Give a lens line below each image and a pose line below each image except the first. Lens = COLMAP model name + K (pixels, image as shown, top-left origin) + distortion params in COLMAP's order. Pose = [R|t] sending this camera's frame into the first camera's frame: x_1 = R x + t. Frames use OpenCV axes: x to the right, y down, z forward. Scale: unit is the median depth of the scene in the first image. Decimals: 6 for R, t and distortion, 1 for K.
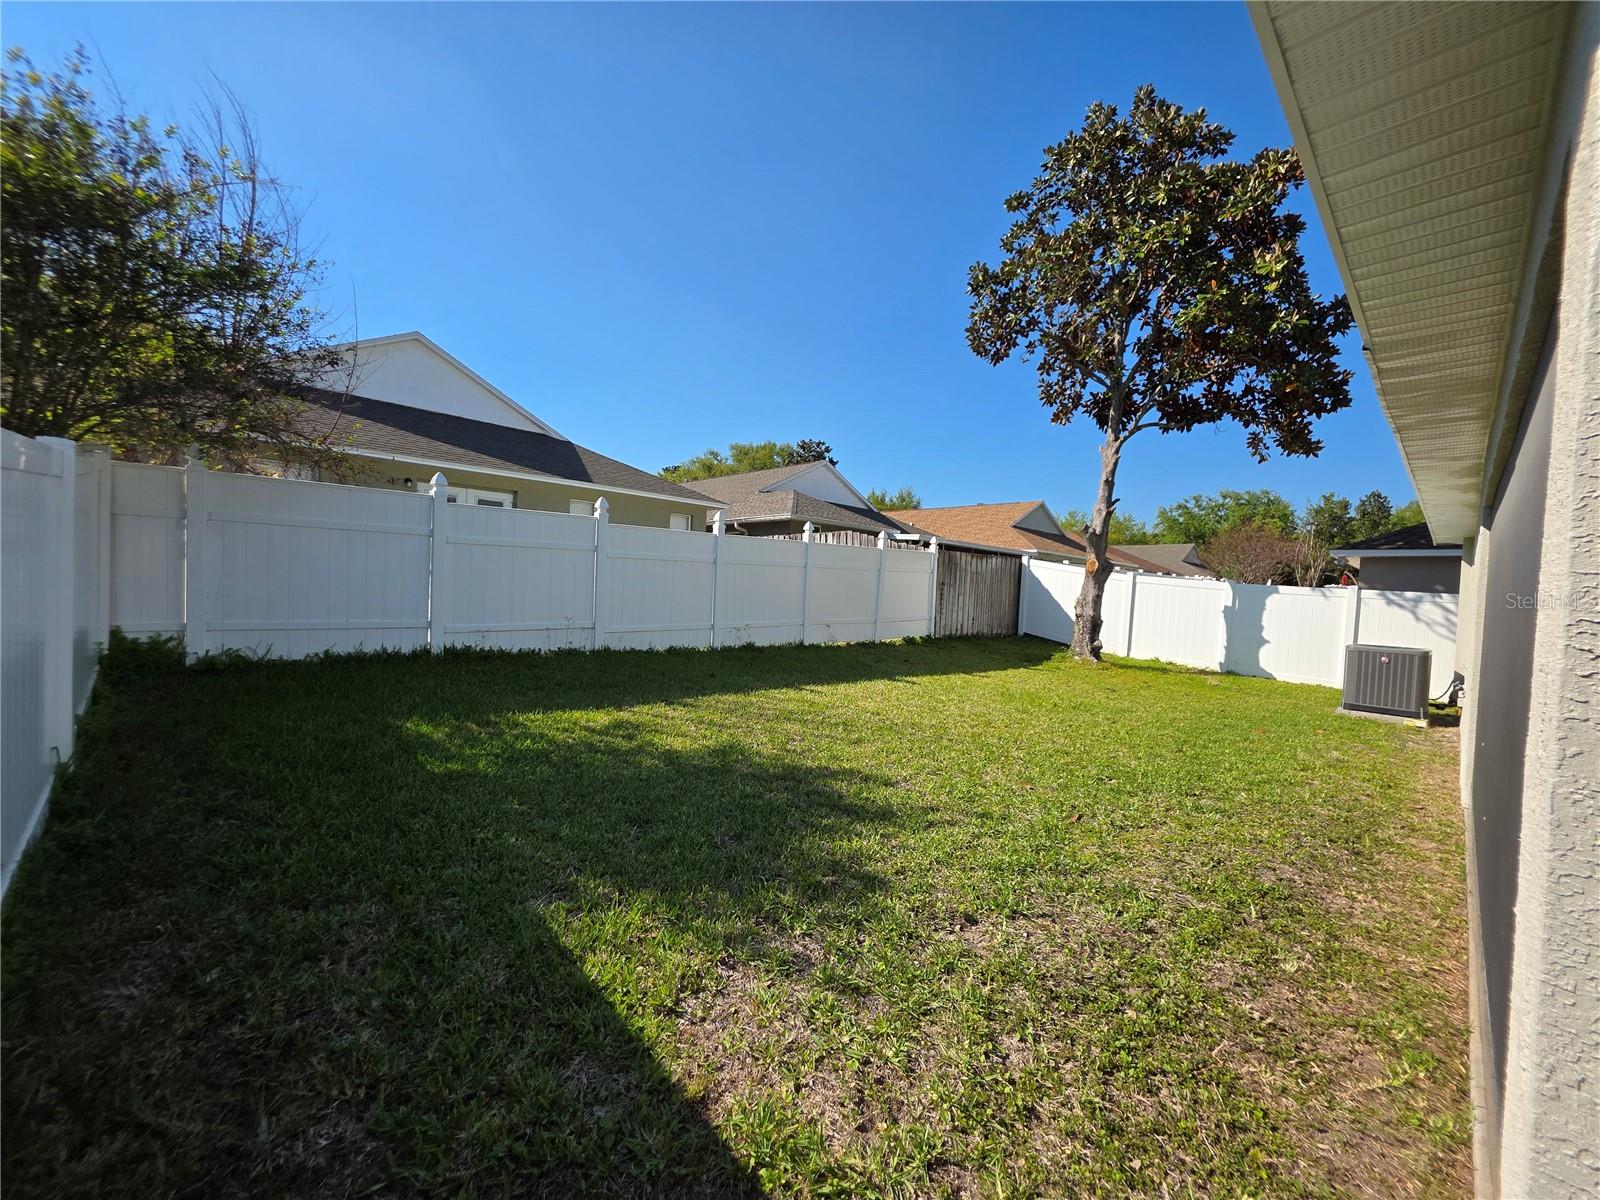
lens RADIAL K [[641.1, 0, 789.6], [0, 641.1, 606.2], [0, 0, 1]] dist [0.002681, 0.000073]
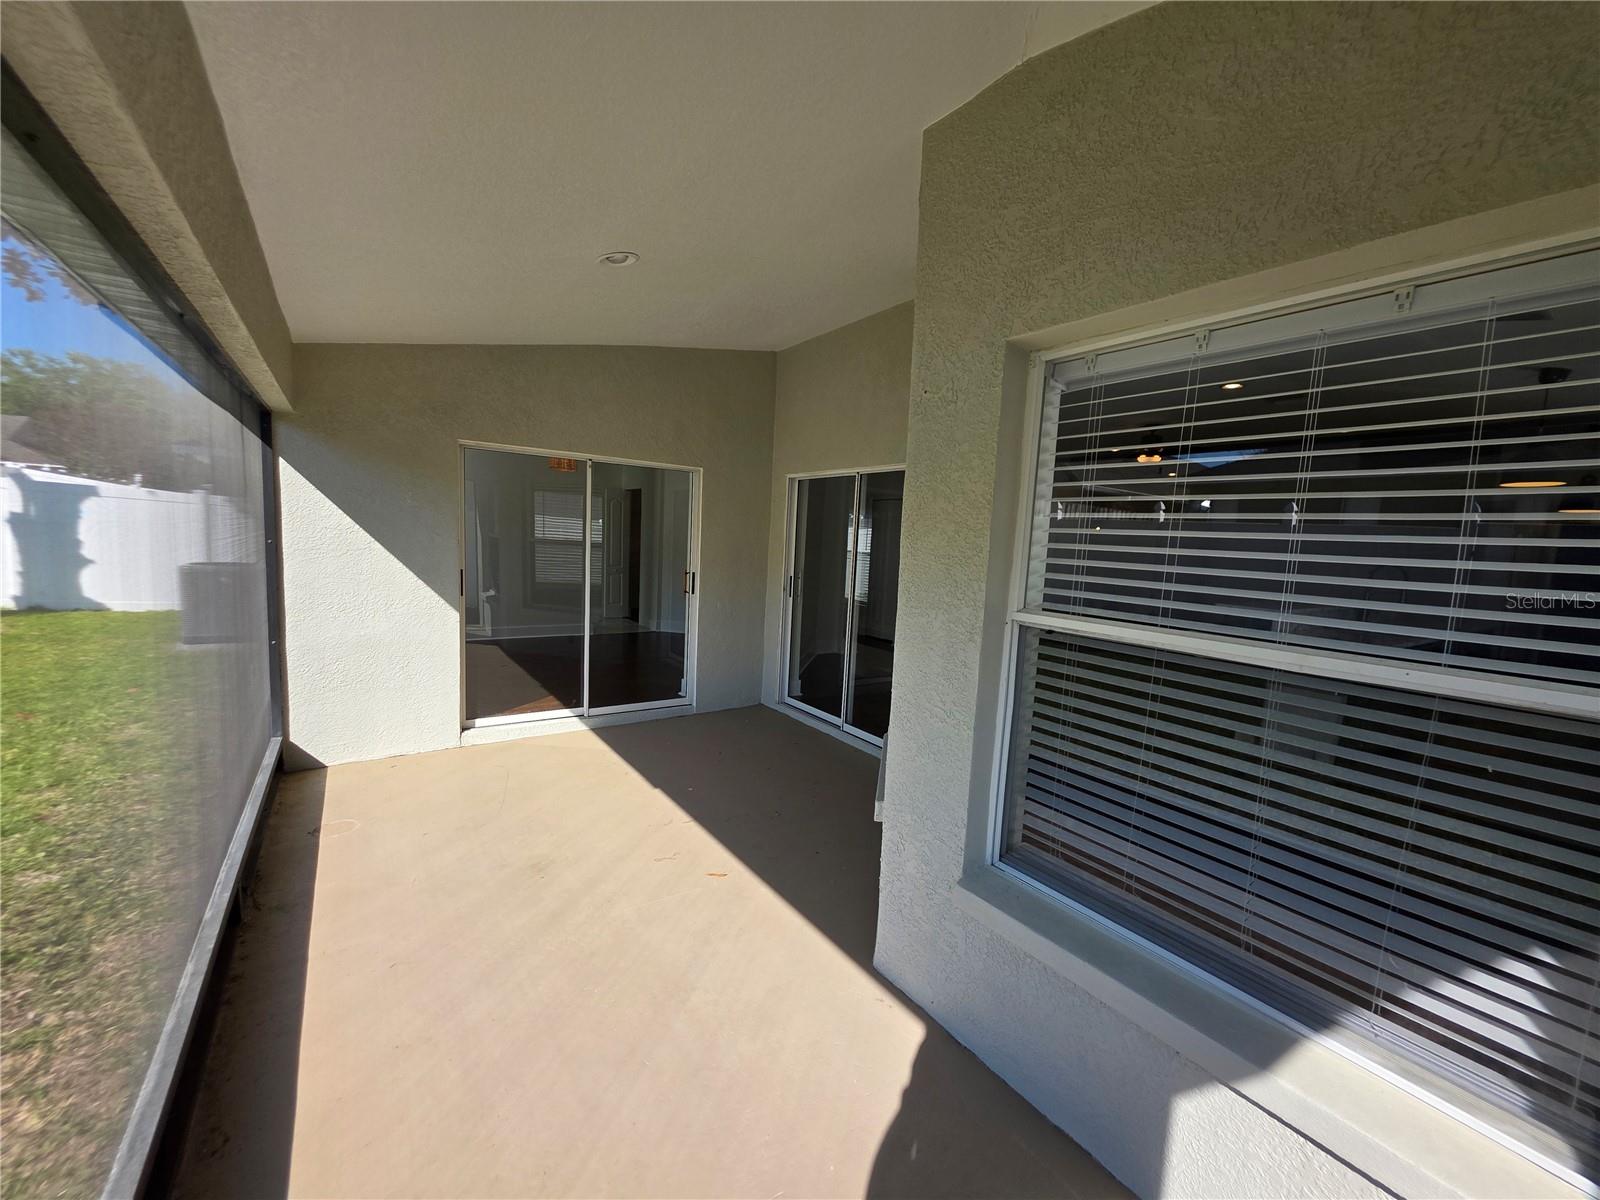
lens RADIAL K [[641.1, 0, 789.6], [0, 641.1, 606.2], [0, 0, 1]] dist [0.002681, 0.000073]
pose [[0.169129, -0.140965, 0.975461, 0.149089], [-0.013964, 0.989277, 0.145383, -0.013178], [-0.985495, -0.038210, 0.165347, 0.078785]]
